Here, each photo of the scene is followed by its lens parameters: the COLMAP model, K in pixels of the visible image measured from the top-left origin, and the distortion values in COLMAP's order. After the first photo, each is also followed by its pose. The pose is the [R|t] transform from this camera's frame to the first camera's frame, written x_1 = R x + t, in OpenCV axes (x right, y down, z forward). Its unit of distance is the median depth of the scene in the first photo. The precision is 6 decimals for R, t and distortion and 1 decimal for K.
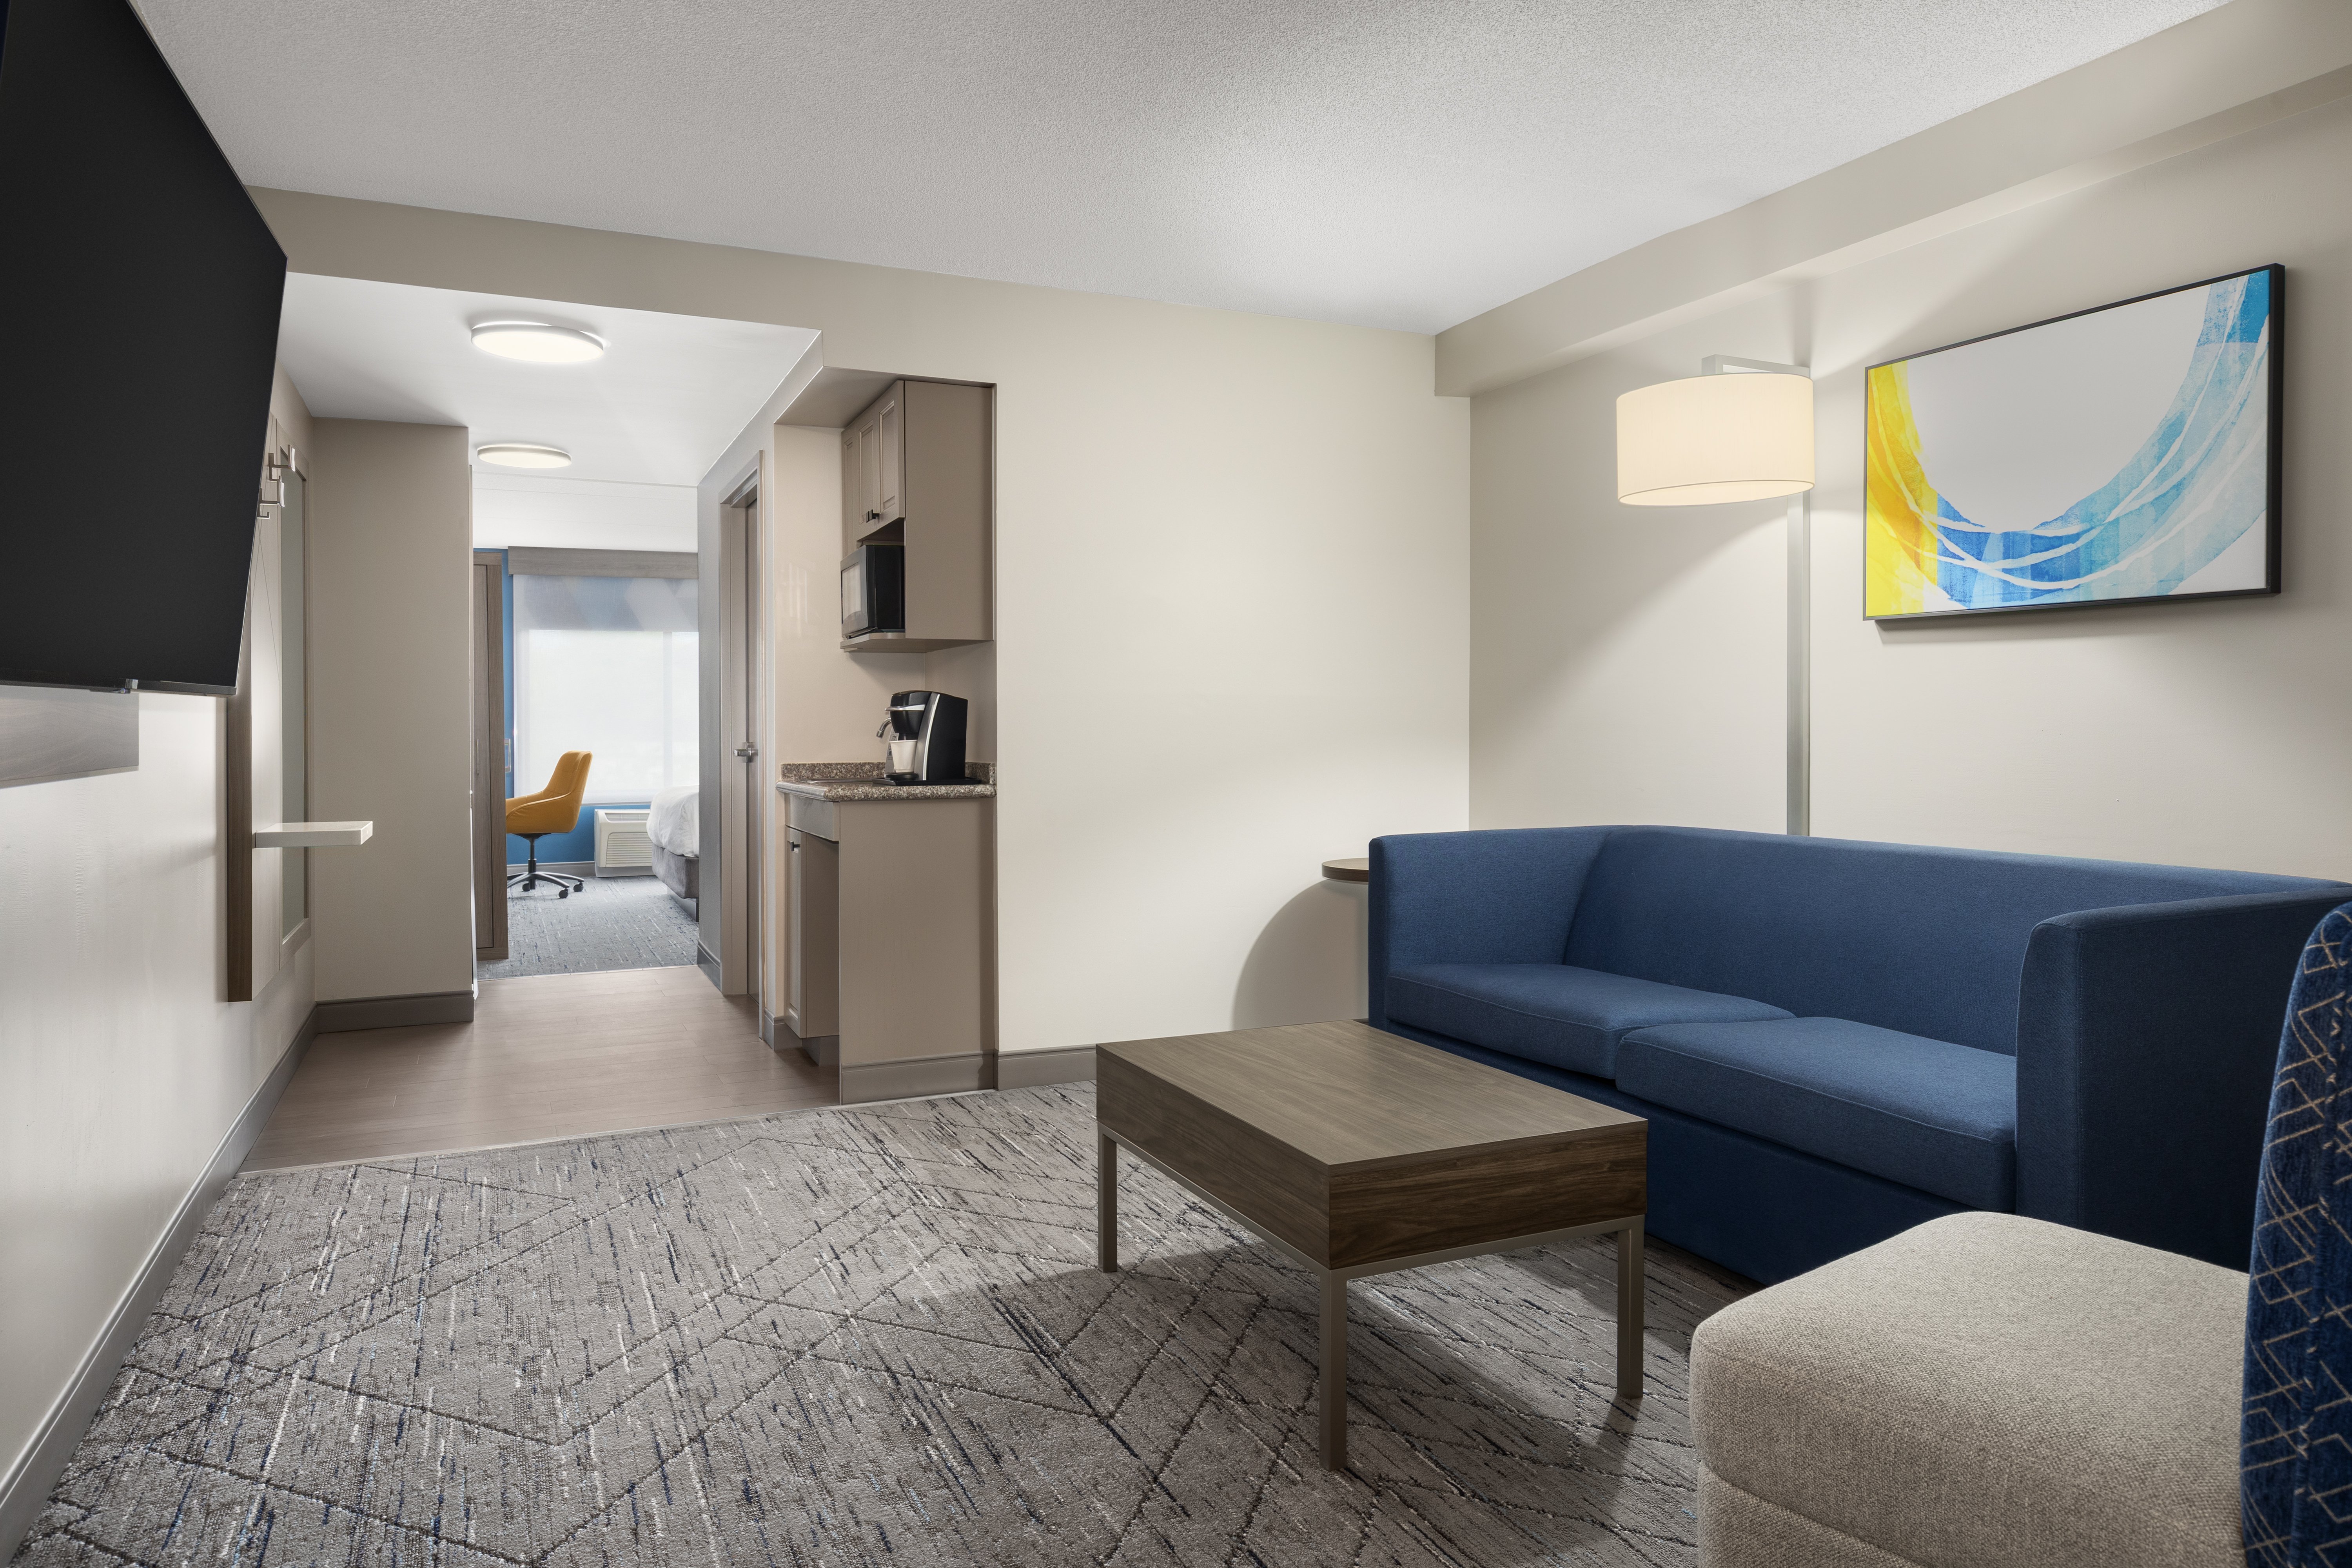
lens RADIAL K [[1524.2, 0, 1175.2], [0, 1524.2, 775.9], [0, 0, 1]] dist [0.002911, 0.000089]
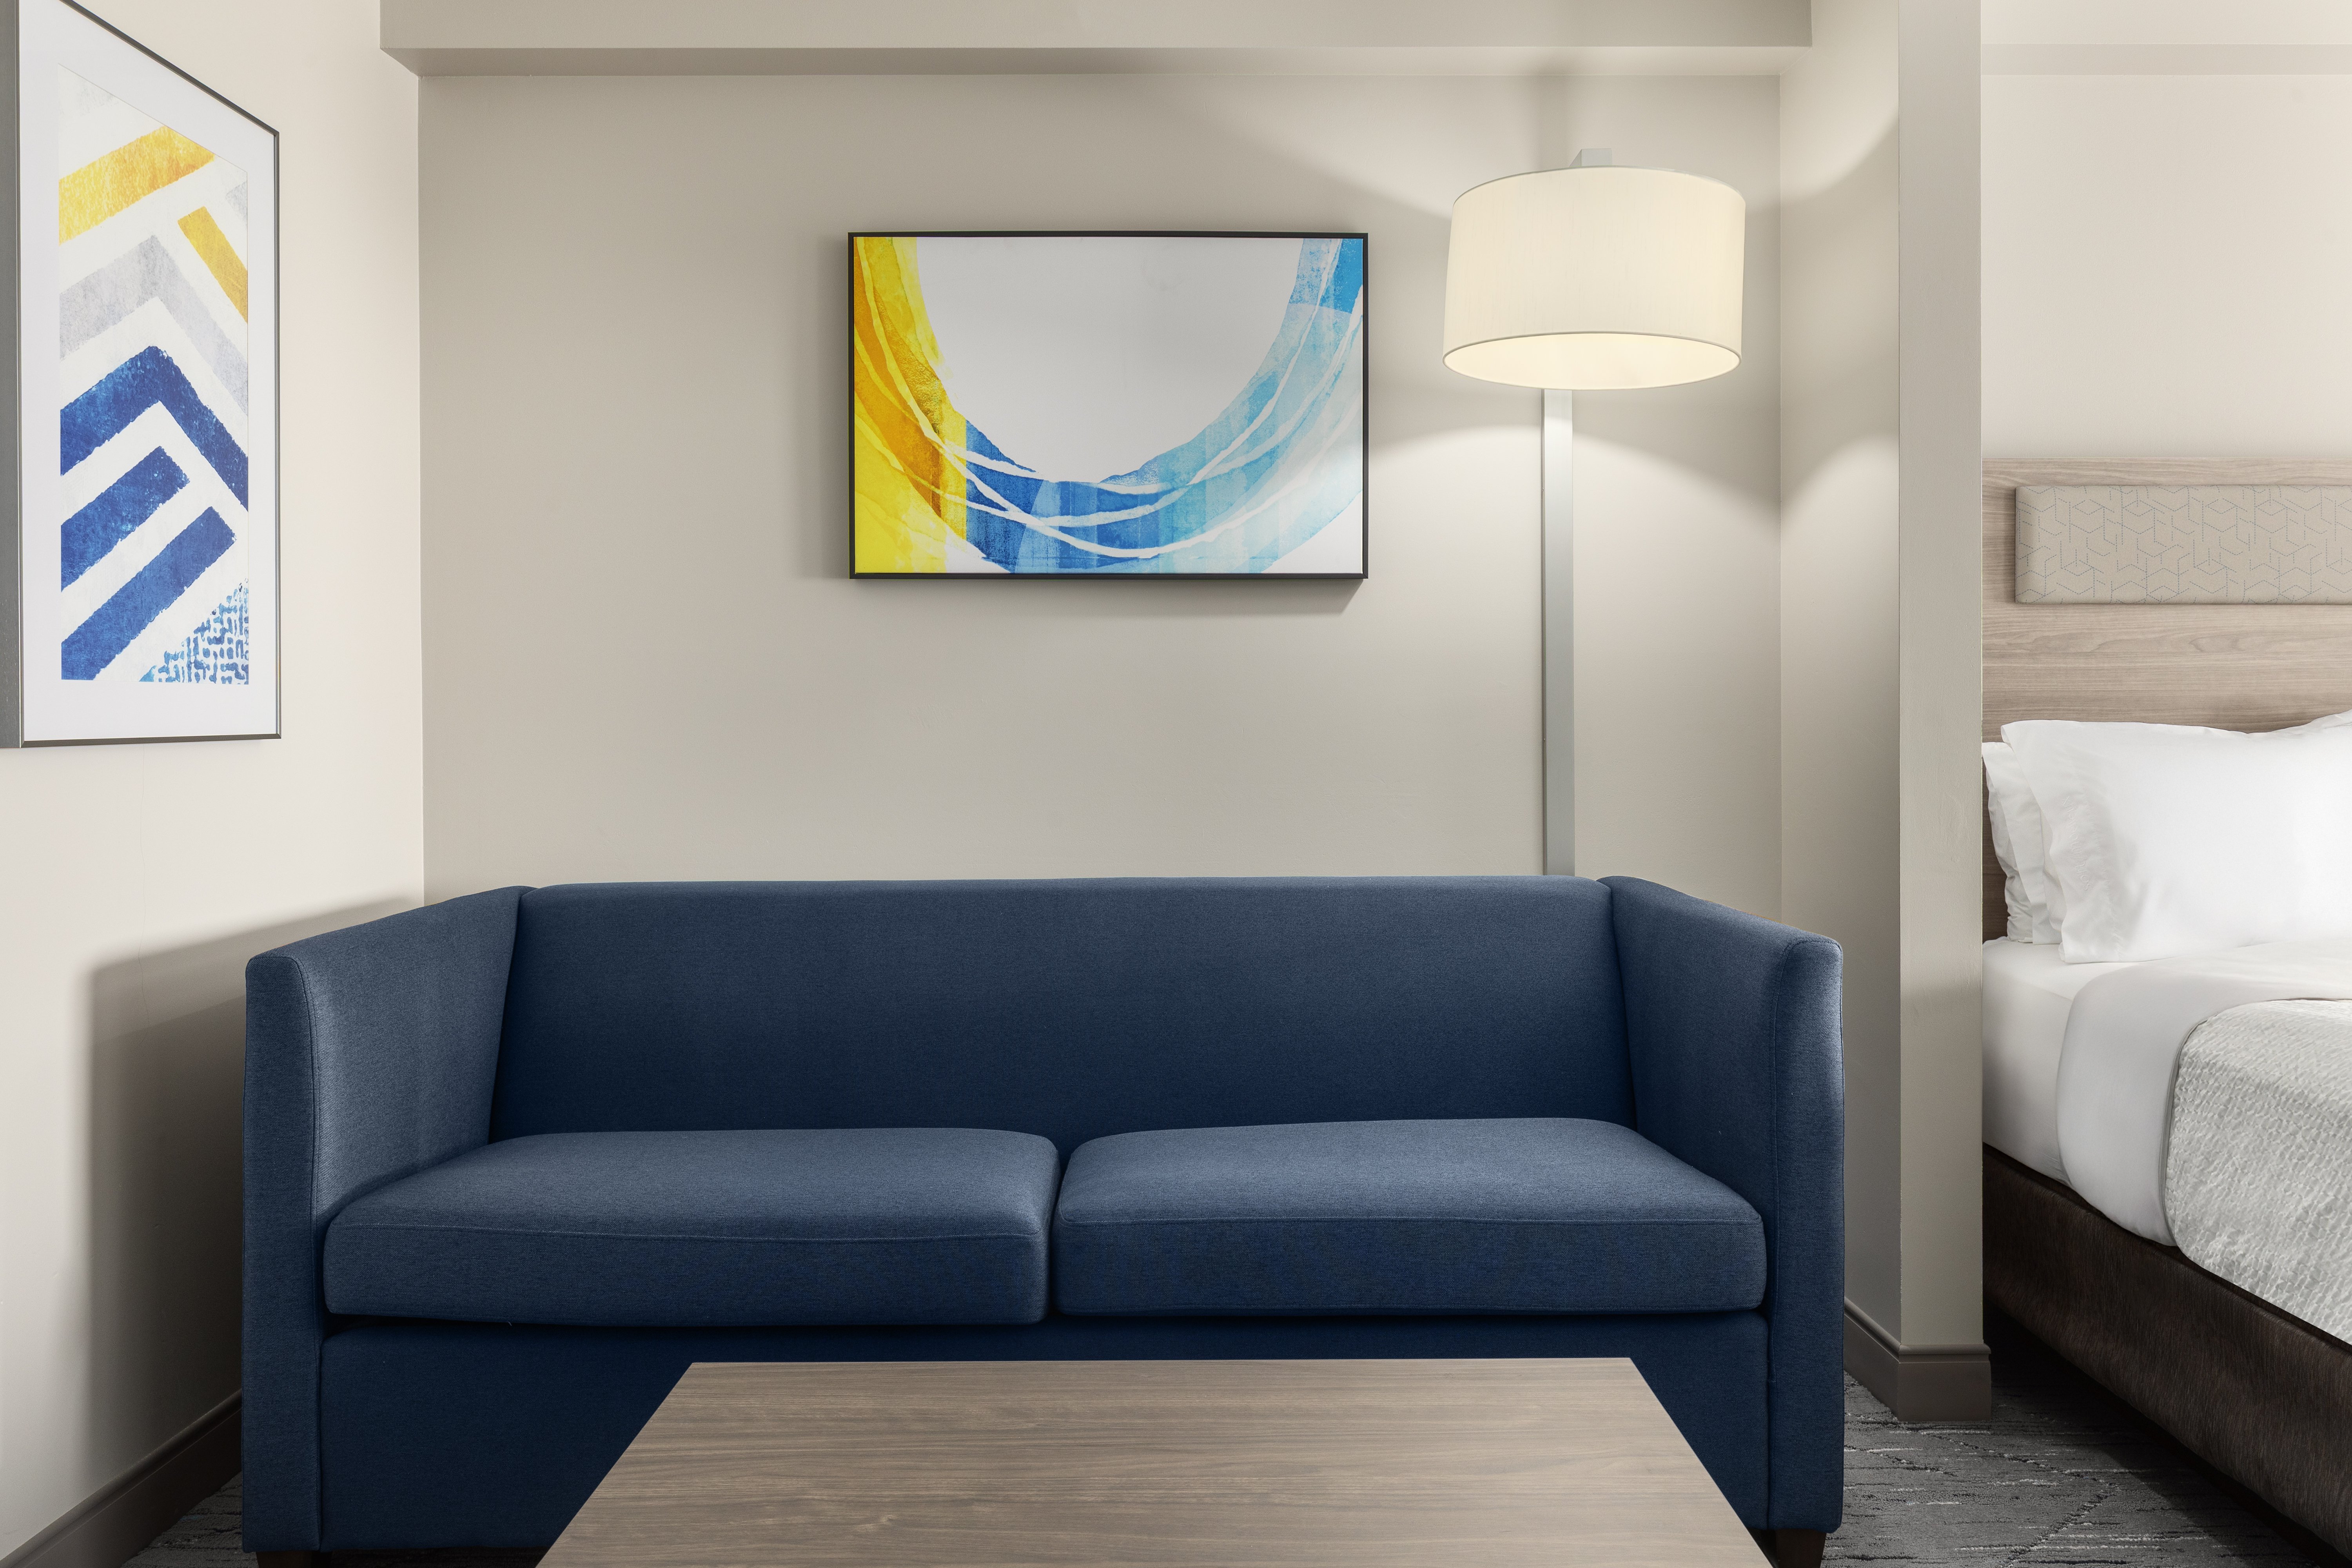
lens RADIAL K [[1760.4, 0, 1164.9], [0, 1760.4, 728.2], [0, 0, 1]] dist [-0.000686, -0.000799]
pose [[0.402634, 0.000226, 0.915361, -0.295731], [0.036540, 0.999199, -0.016319, -0.013543], [-0.914632, 0.040018, 0.402303, 0.610739]]
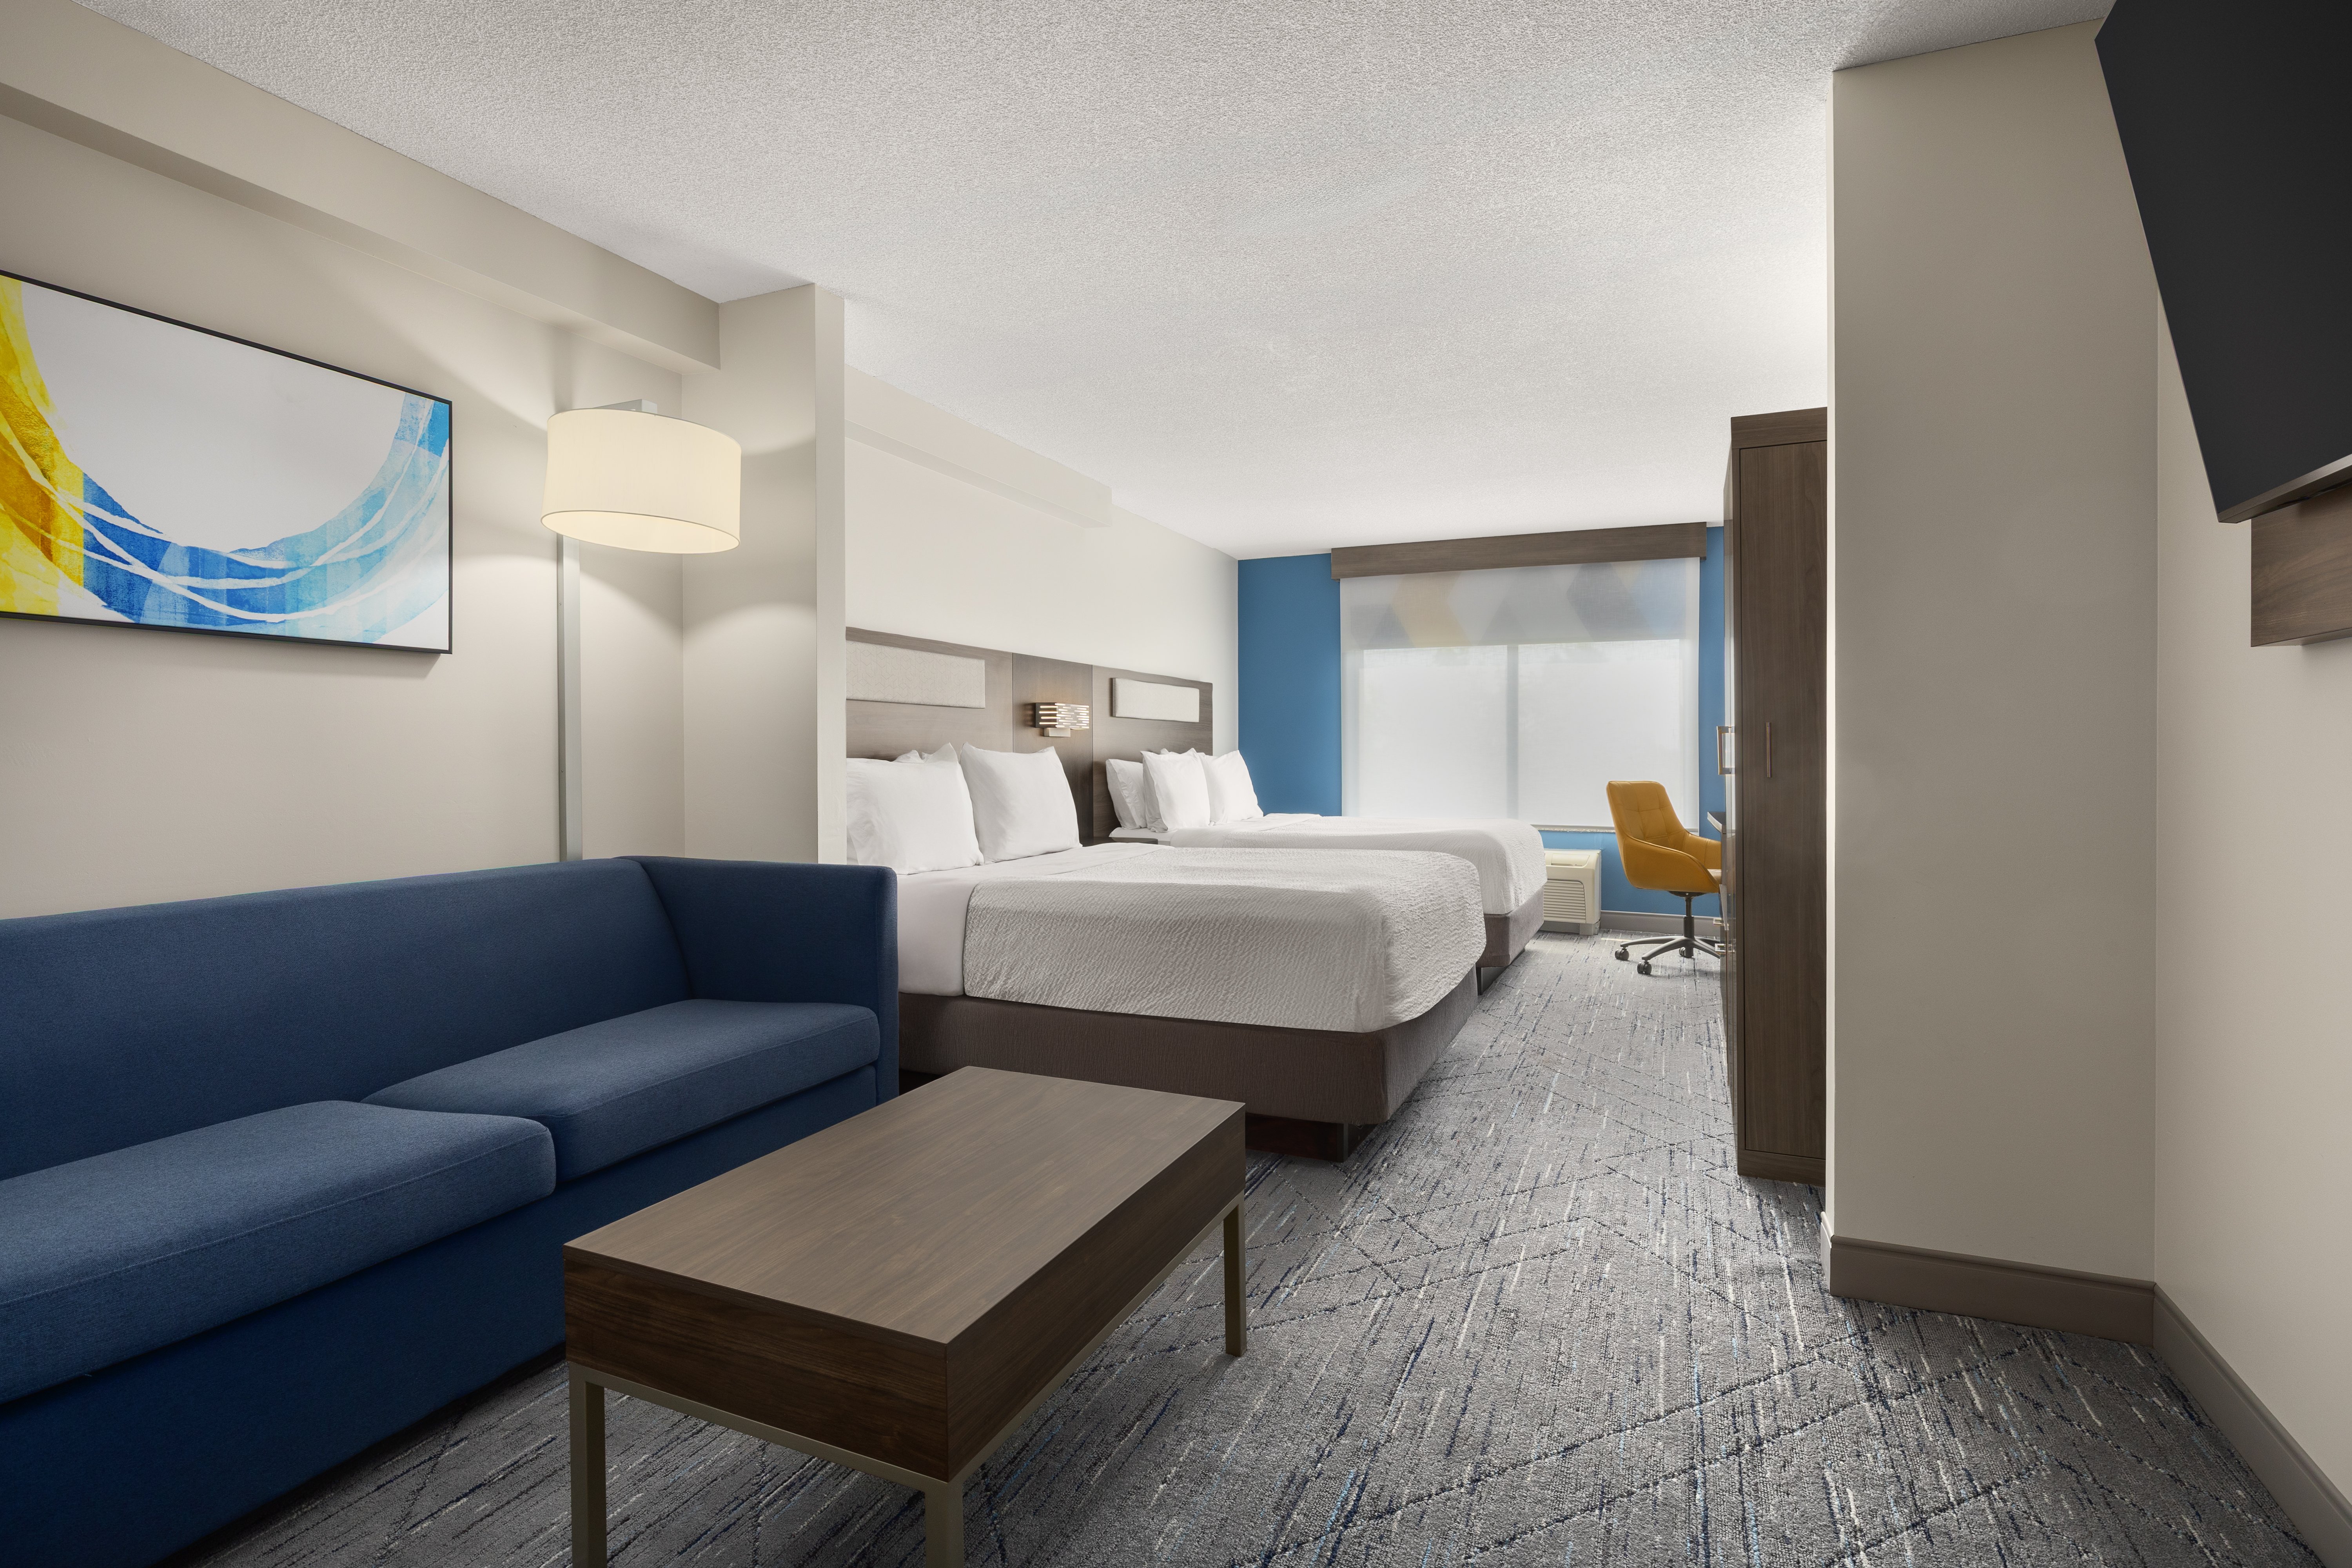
lens RADIAL K [[1141.1, 0, 1177.3], [0, 1141.1, 769.2], [0, 0, 1]] dist [-0.001538, -0.000811]
pose [[-0.672827, -0.000679, 0.739800, -0.365059], [0.037464, 0.998685, 0.034988, -0.031005], [-0.738851, 0.051257, -0.671917, 1.077139]]
